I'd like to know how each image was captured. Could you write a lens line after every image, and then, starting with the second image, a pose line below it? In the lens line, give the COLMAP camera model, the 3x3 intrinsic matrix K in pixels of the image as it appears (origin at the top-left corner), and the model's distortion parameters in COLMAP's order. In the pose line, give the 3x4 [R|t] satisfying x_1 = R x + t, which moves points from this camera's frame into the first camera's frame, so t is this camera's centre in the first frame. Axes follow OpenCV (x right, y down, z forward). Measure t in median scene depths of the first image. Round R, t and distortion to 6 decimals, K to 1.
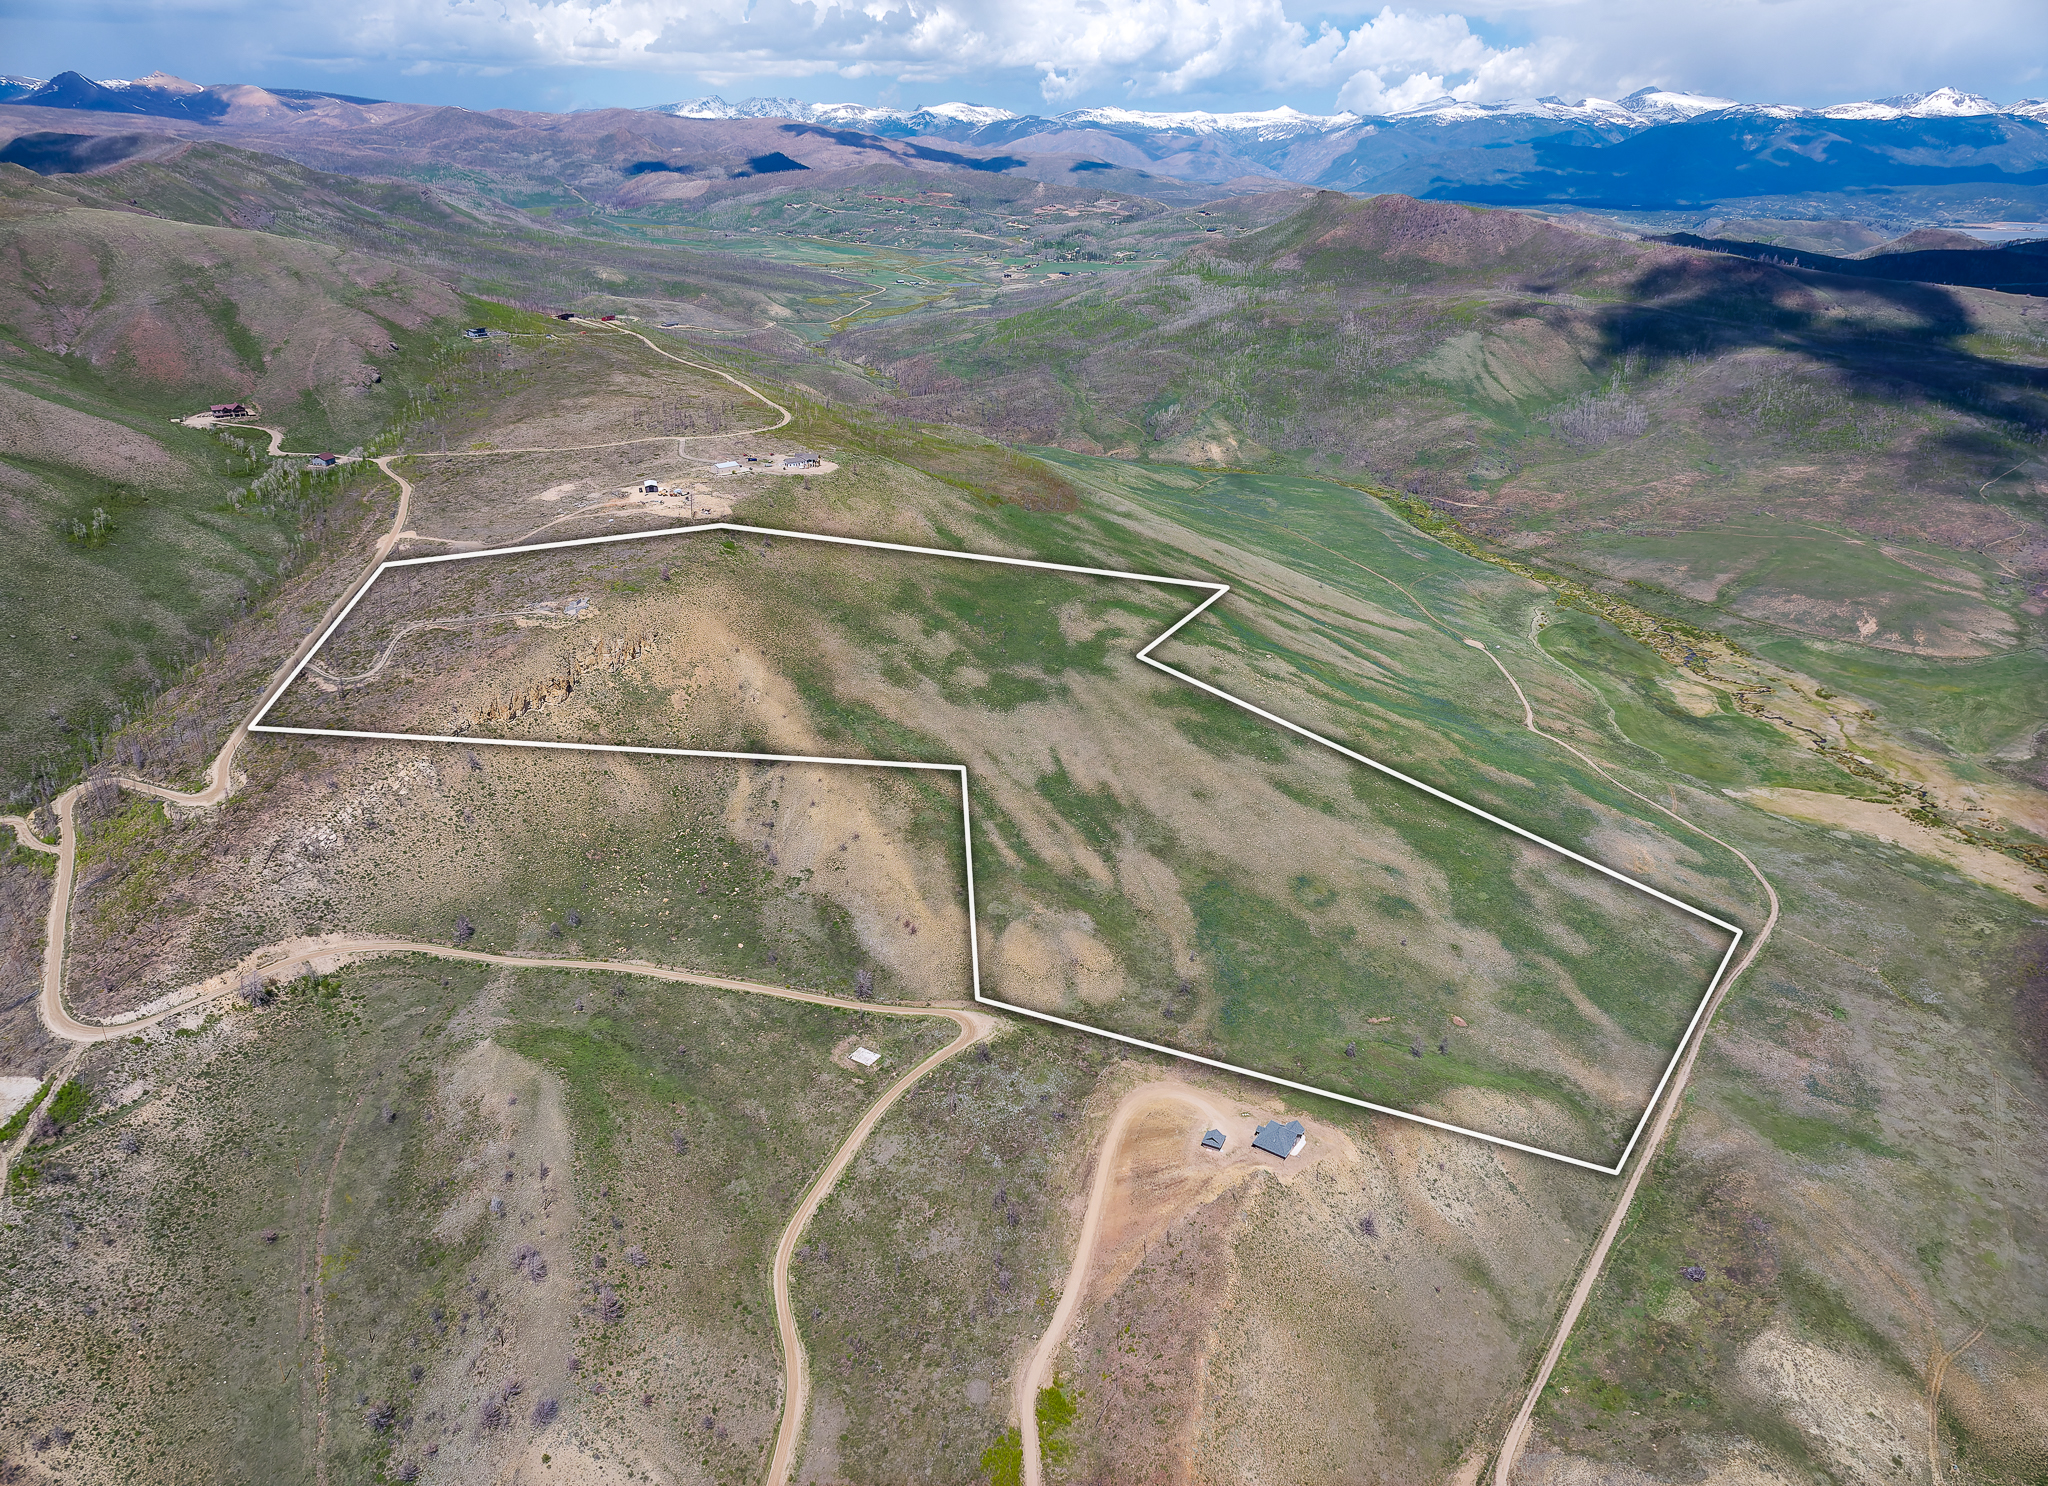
lens RADIAL K [[1352.3, 0, 1026.8], [0, 1352.3, 737.0], [0, 0, 1]] dist [-0.003580, 0.004478]
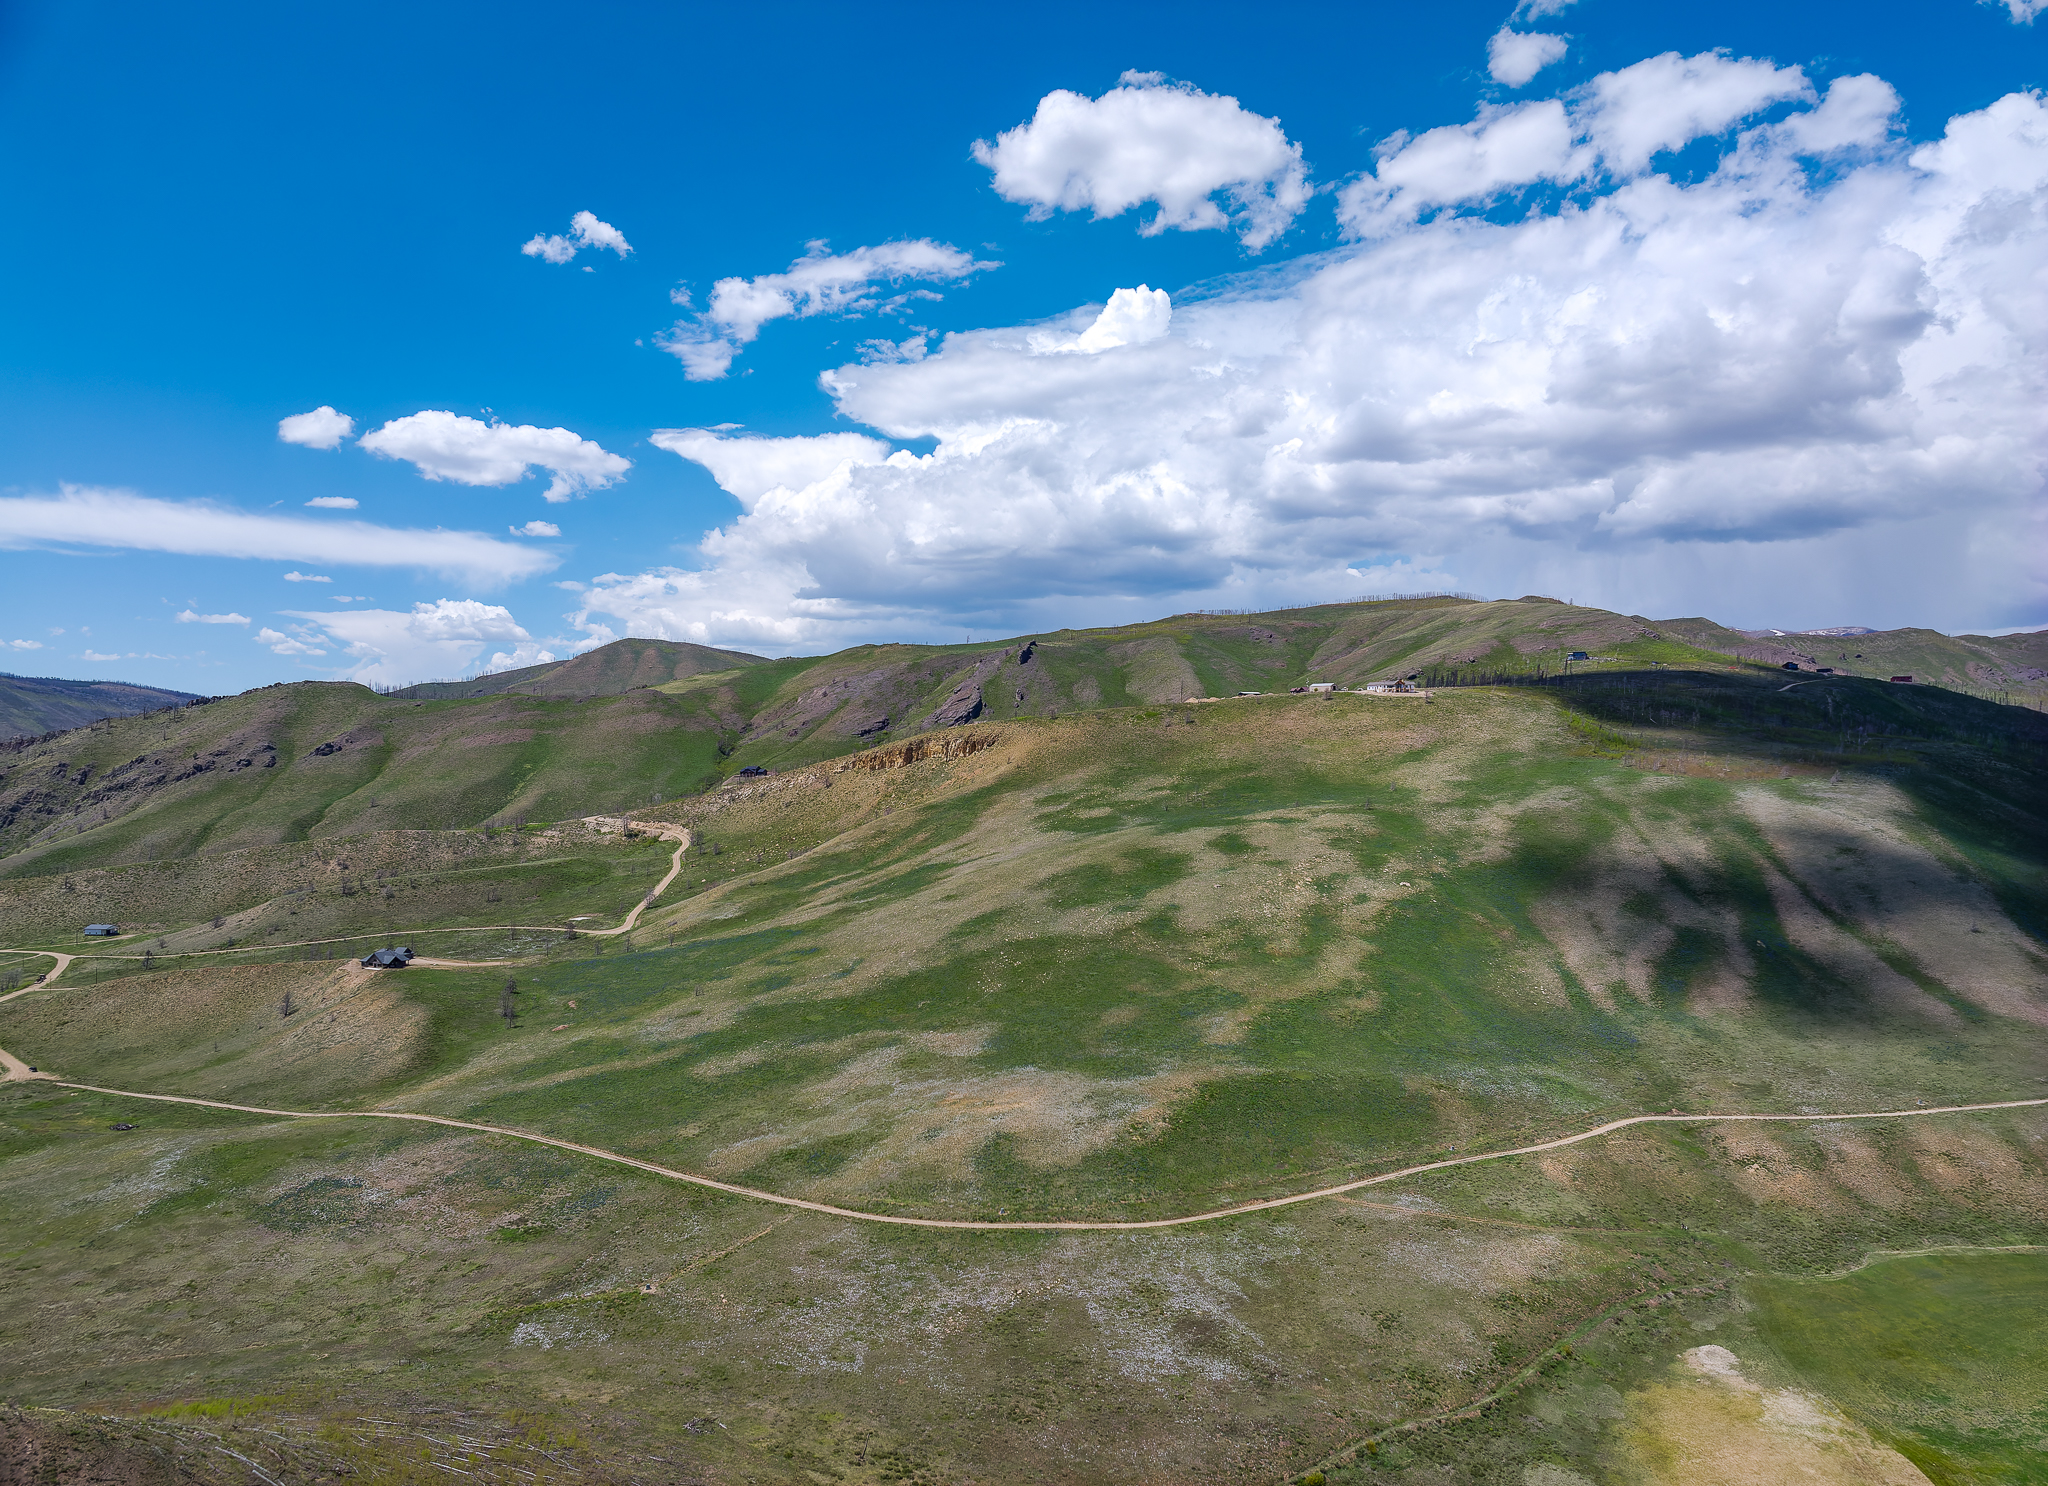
lens RADIAL K [[1352.3, 0, 1026.8], [0, 1352.3, 737.0], [0, 0, 1]] dist [-0.003580, 0.004478]
pose [[0.134960, -0.015439, -0.990731, 1.033956], [-0.389809, 0.918425, -0.067412, -0.012433], [0.910953, 0.395293, 0.117932, 0.941109]]
